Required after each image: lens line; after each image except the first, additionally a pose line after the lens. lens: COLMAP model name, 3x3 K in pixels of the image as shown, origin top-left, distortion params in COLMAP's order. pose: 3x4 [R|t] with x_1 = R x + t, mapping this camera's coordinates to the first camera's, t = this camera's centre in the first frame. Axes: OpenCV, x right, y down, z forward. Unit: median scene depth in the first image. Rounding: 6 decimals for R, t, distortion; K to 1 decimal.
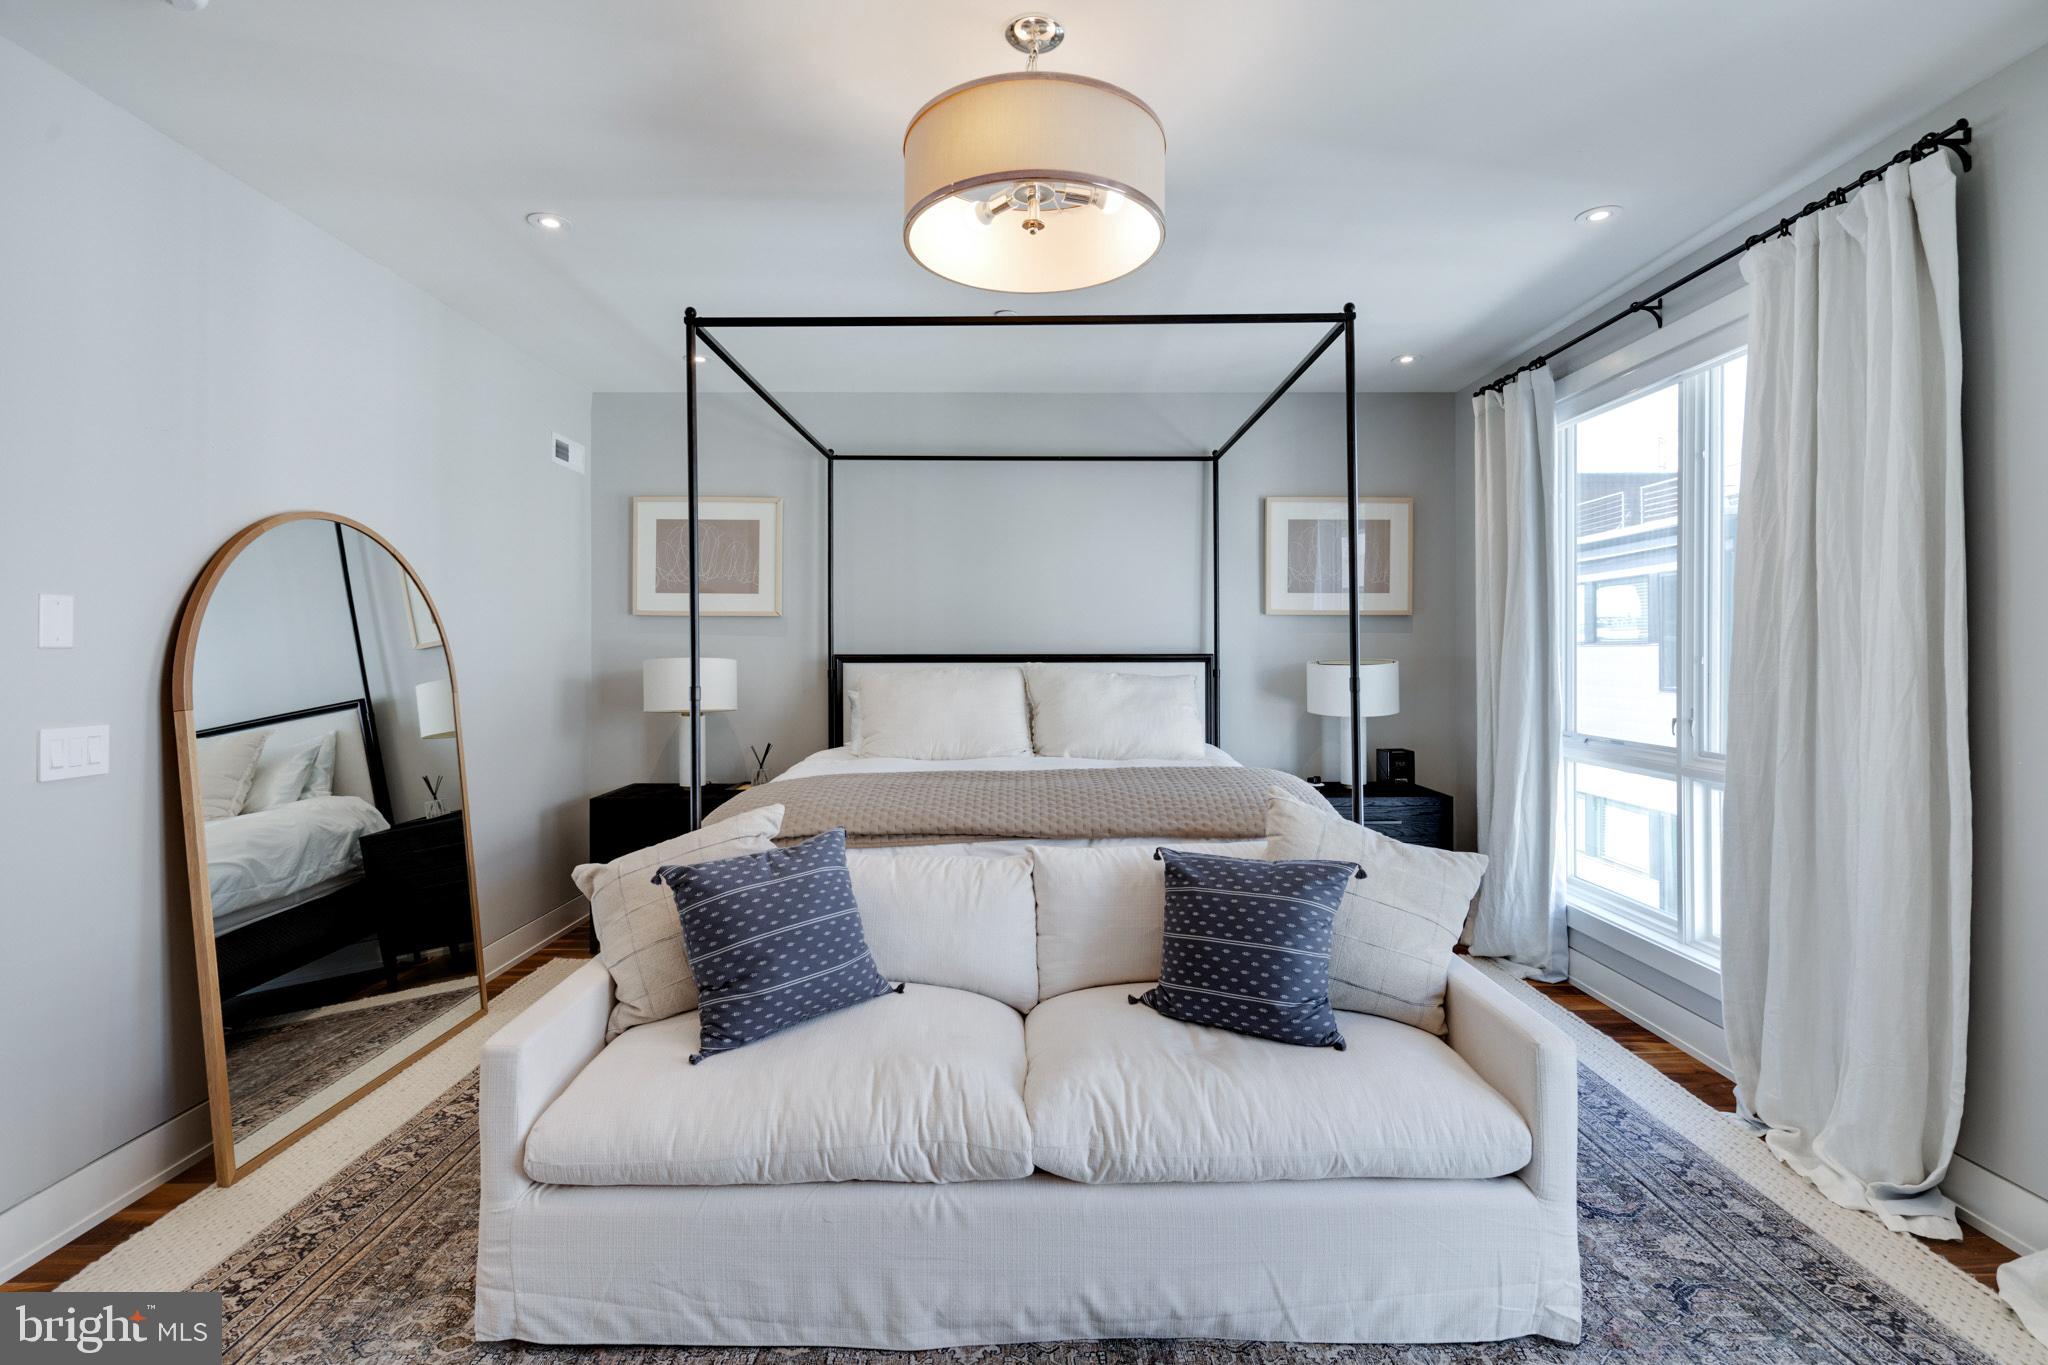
lens RADIAL K [[962.8, 0, 1031.4], [0, 962.8, 662.1], [0, 0, 1]] dist [-0.000212, 0.000515]
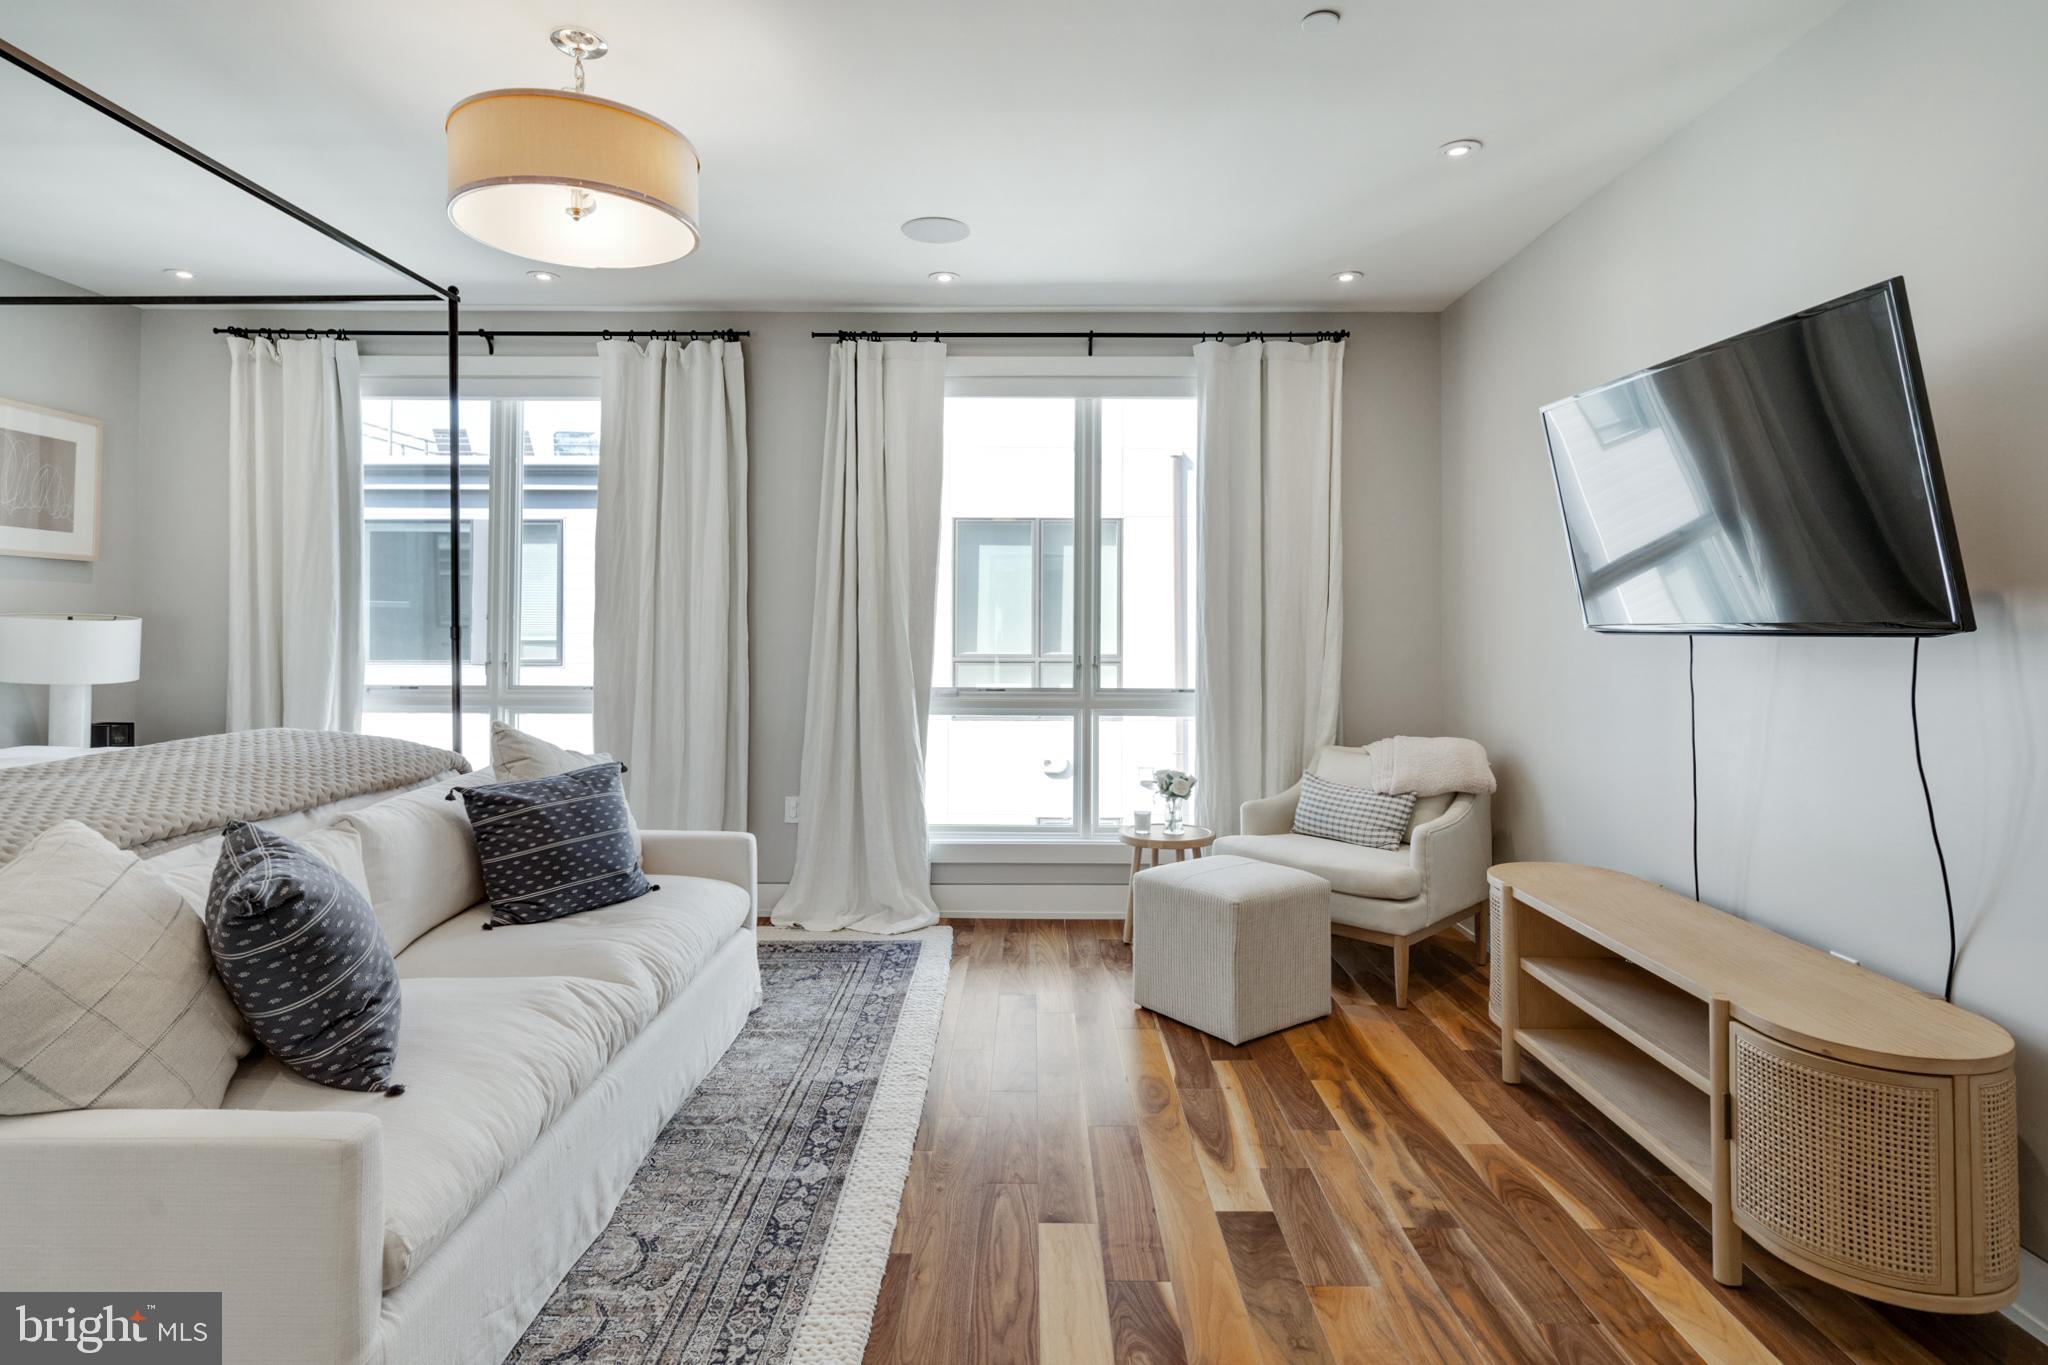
lens RADIAL K [[1057.5, 0, 1019.5], [0, 1057.5, 650.7], [0, 0, 1]] dist [-0.000999, 0.001351]
pose [[0.013852, -0.019025, 0.999723, -1.086509], [0.005244, 0.999807, 0.018954, 0.030635], [-0.999890, 0.004980, 0.013949, 0.419401]]
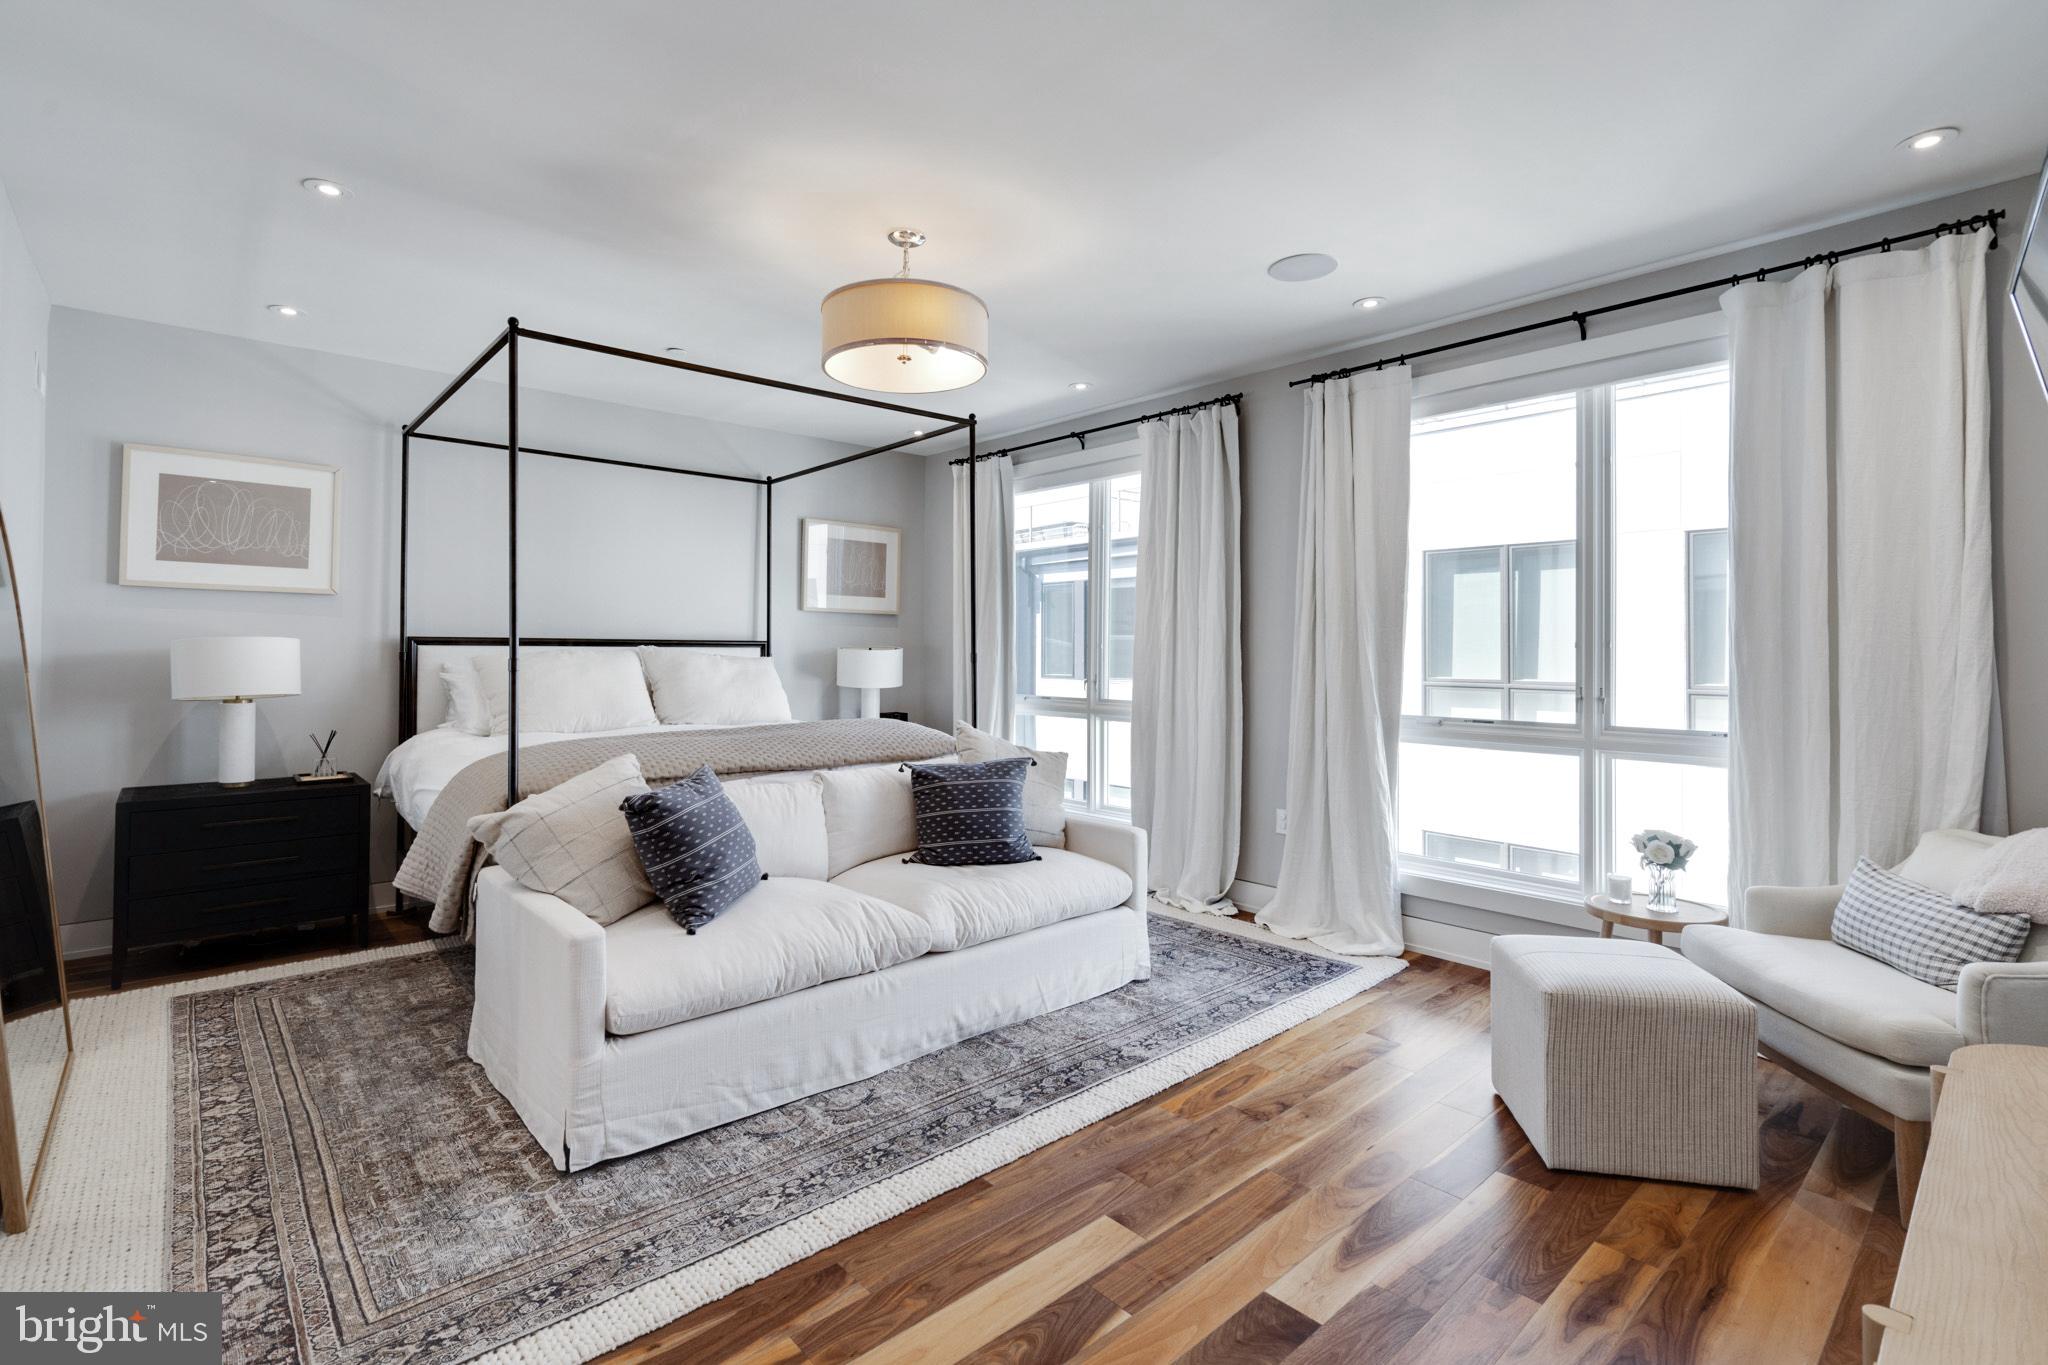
lens RADIAL K [[939.9, 0, 1014.4], [0, 939.9, 664.1], [0, 0, 1]] dist [-0.004138, 0.000457]
pose [[0.751012, -0.003331, 0.660280, -0.780178], [0.000648, 0.999991, 0.004307, 0.033826], [-0.660288, -0.002807, 0.751007, -0.239648]]
